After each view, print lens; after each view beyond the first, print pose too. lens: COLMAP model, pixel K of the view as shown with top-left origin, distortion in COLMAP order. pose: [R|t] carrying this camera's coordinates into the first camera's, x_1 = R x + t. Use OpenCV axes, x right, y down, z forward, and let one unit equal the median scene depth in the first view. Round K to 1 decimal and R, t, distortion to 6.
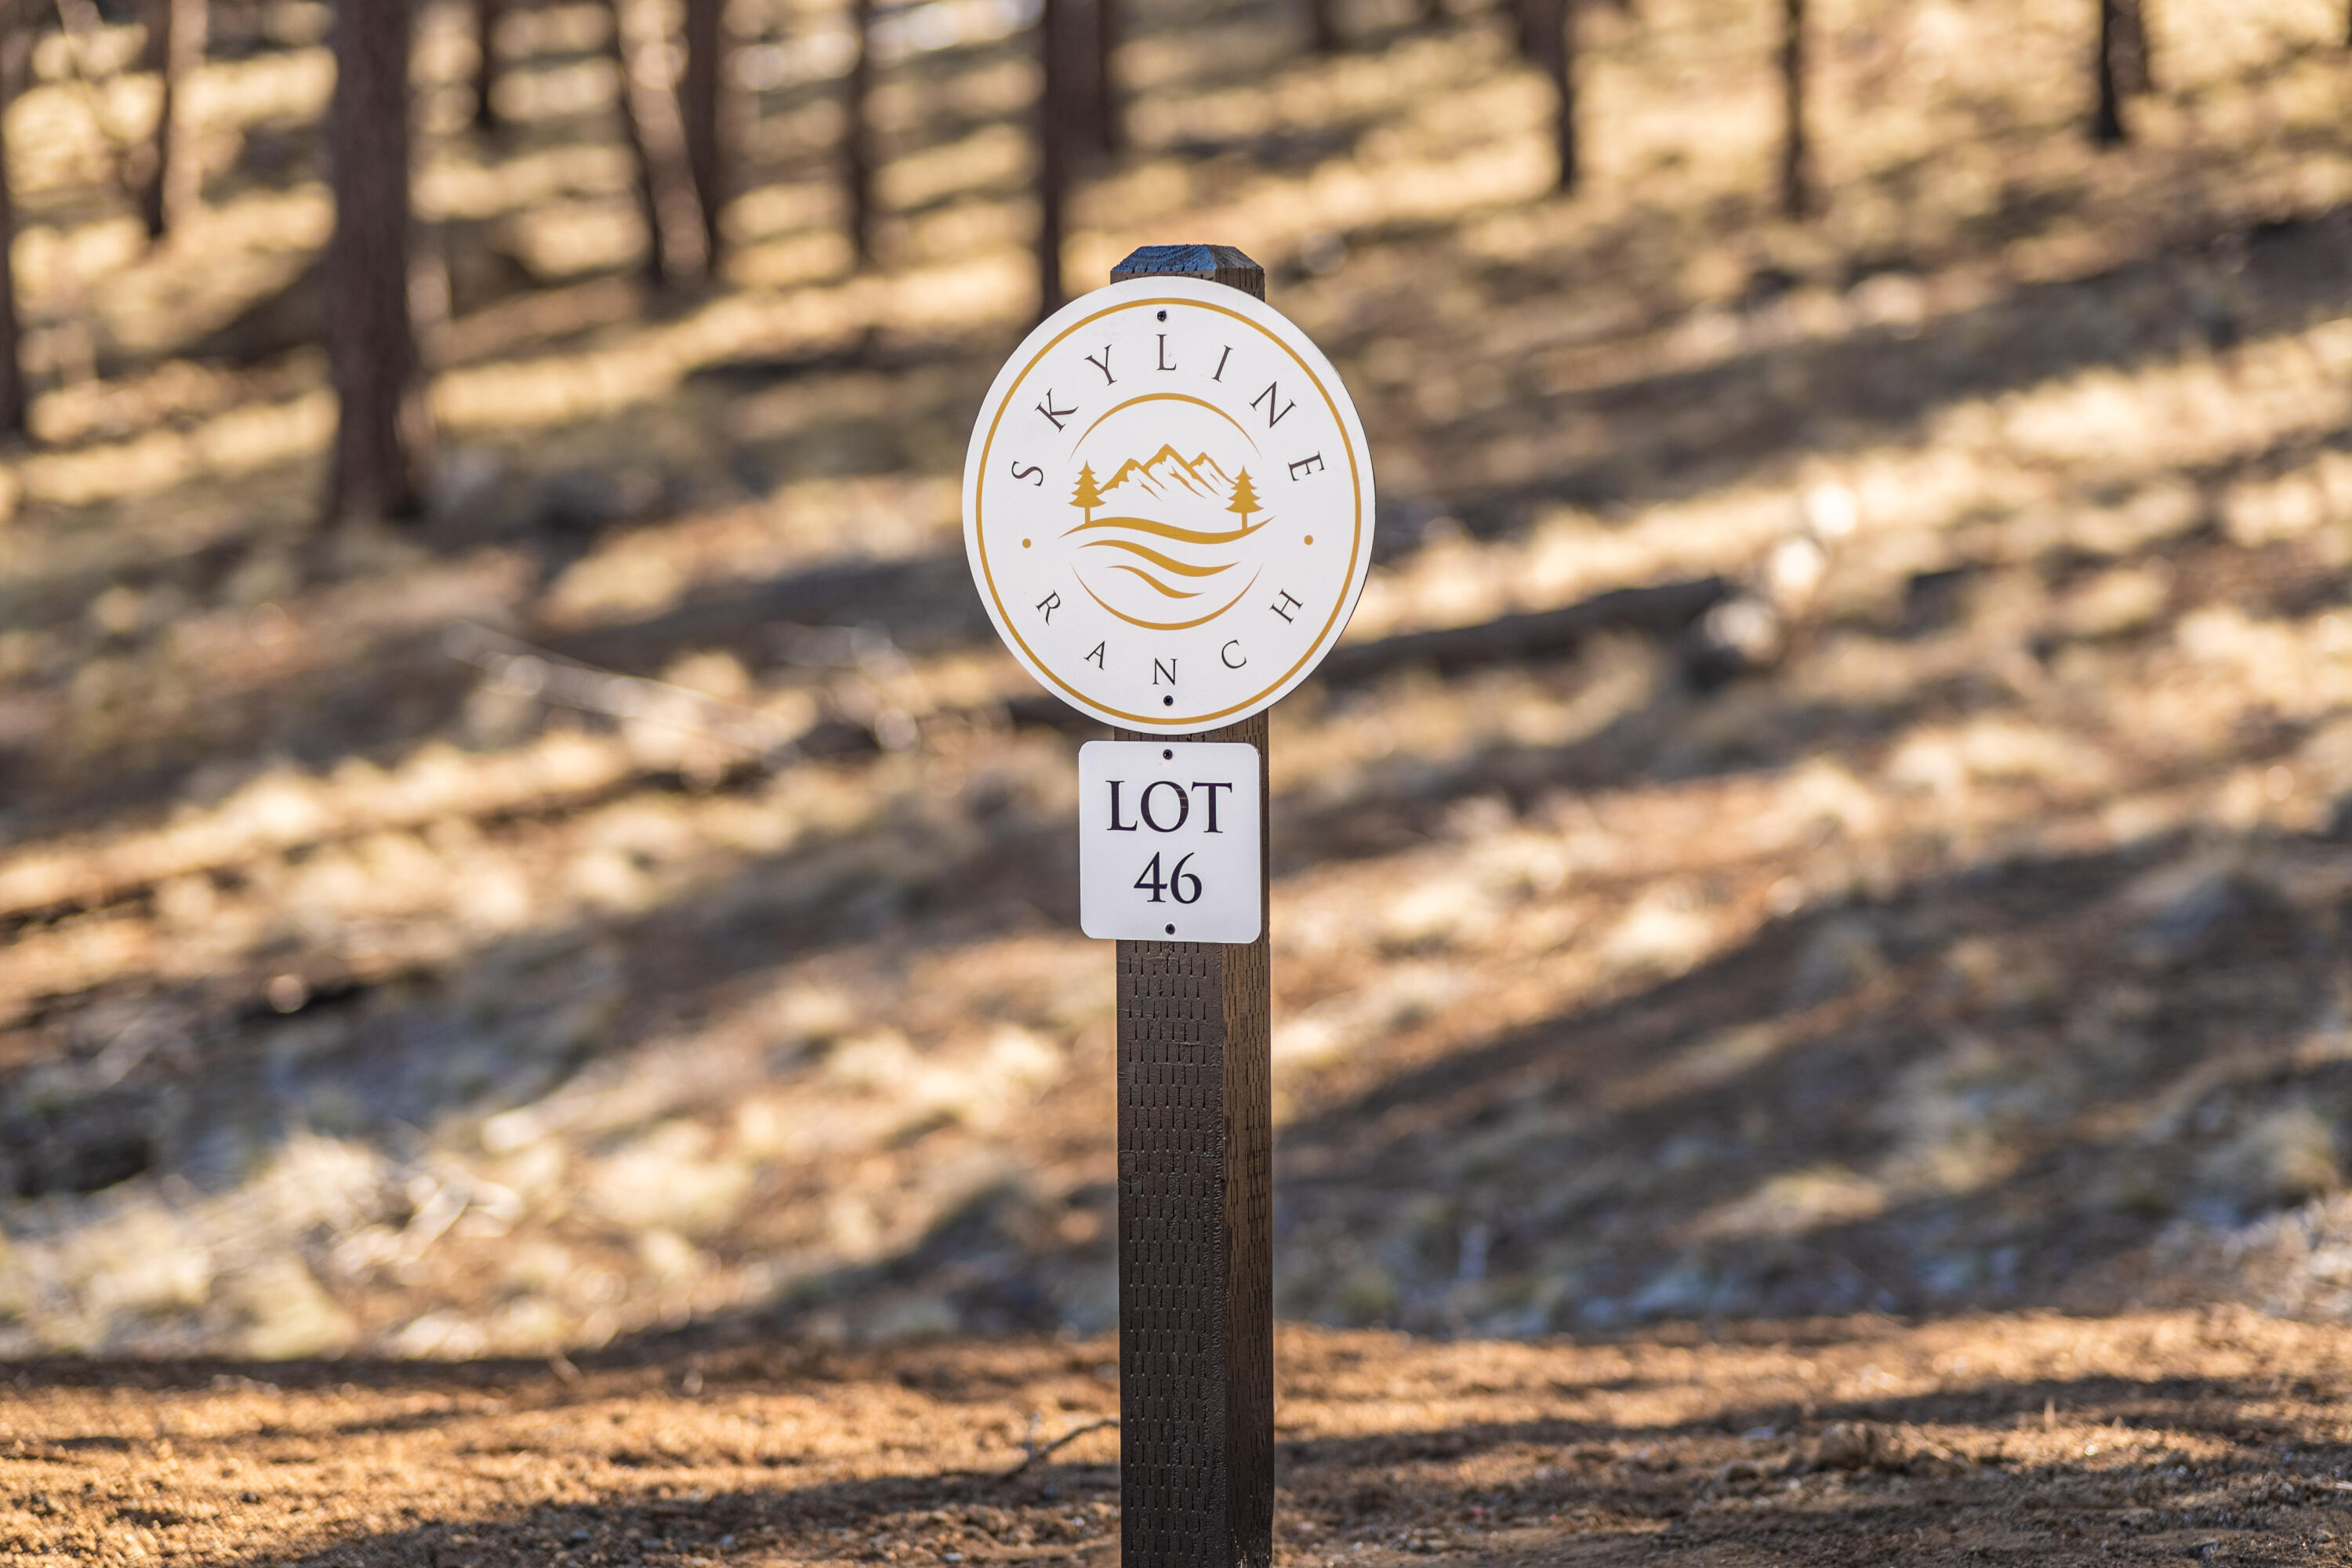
lens RADIAL K [[5802.1, 0, 1174.3], [0, 5802.1, 781.1], [0, 0, 1]] dist [-0.103562, 0.000000]
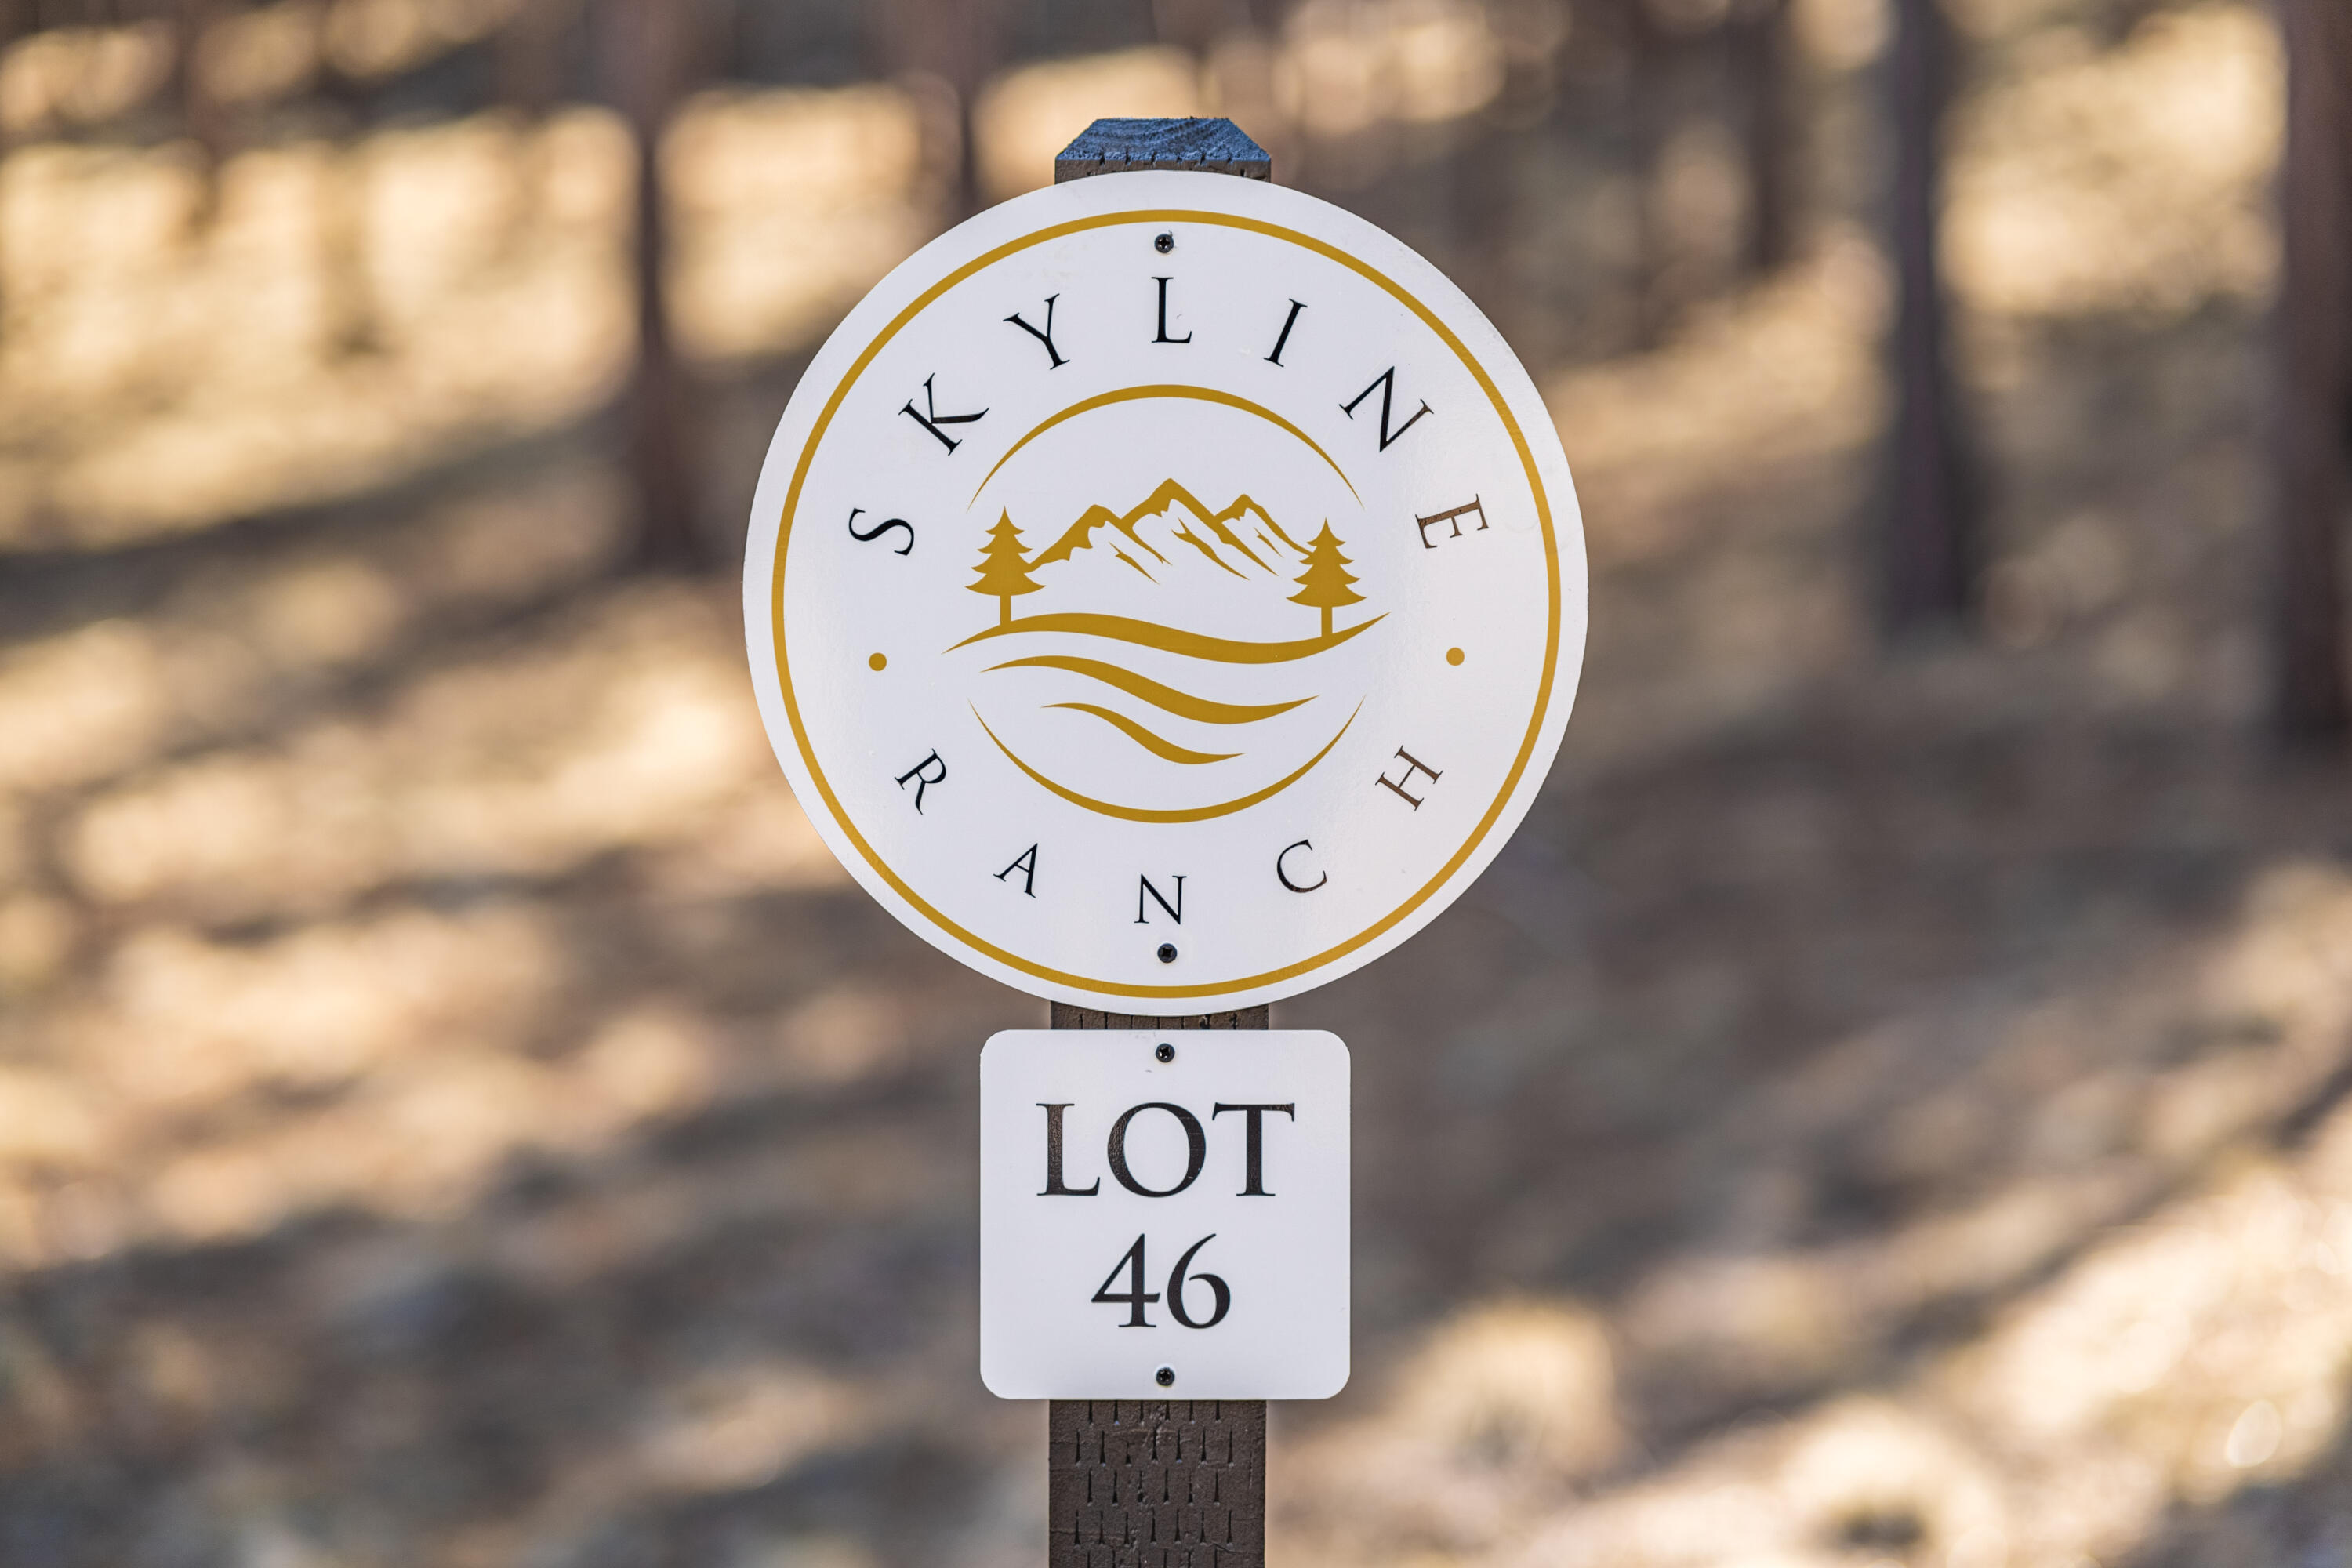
lens RADIAL K [[5802.1, 0, 1175.5], [0, 5802.1, 788.1], [0, 0, 1]] dist [-0.103562, 0.000000]
pose [[0.901695, 0.012673, 0.432187, -0.233265], [0.016464, 0.997839, -0.063610, 0.005170], [-0.432059, 0.064473, 0.899538, 0.510677]]
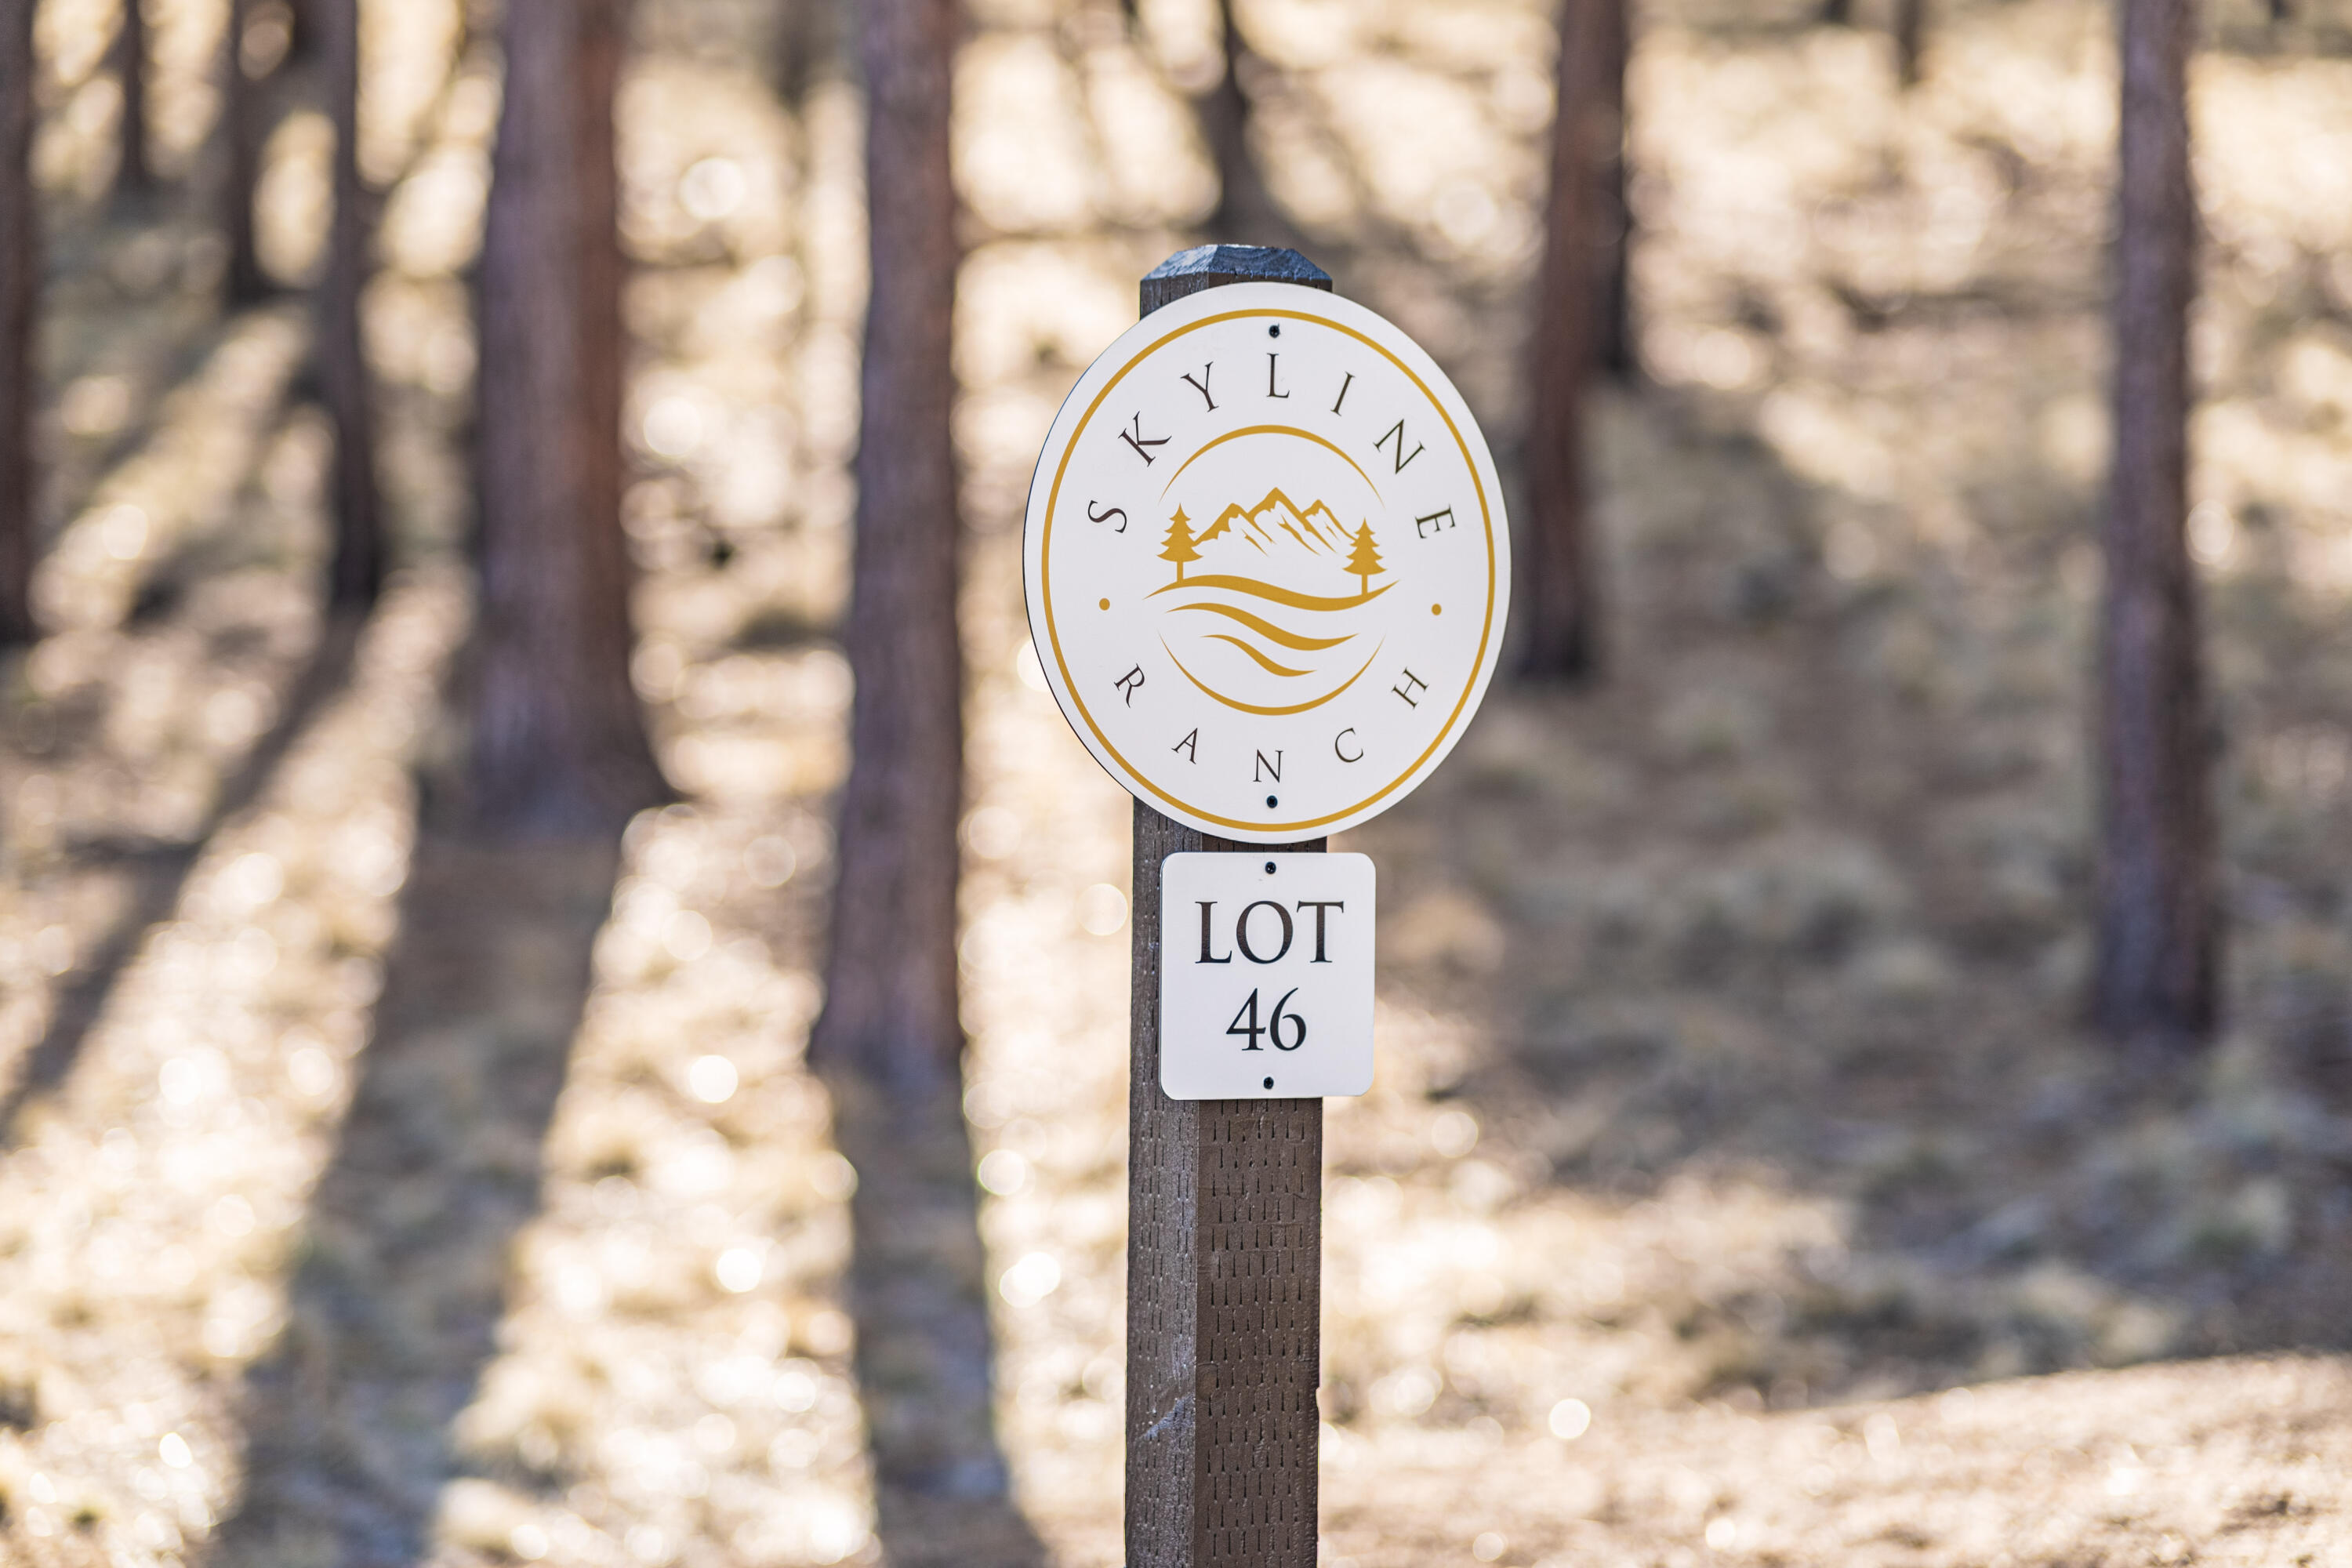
lens RADIAL K [[5802.1, 0, 1176.6], [0, 5802.1, 785.1], [0, 0, 1]] dist [-0.103562, 0.000000]
pose [[0.582312, 0.018562, 0.812753, -0.669029], [0.036378, 0.998143, -0.048861, 0.023056], [-0.812151, 0.058019, 0.580556, 0.535536]]
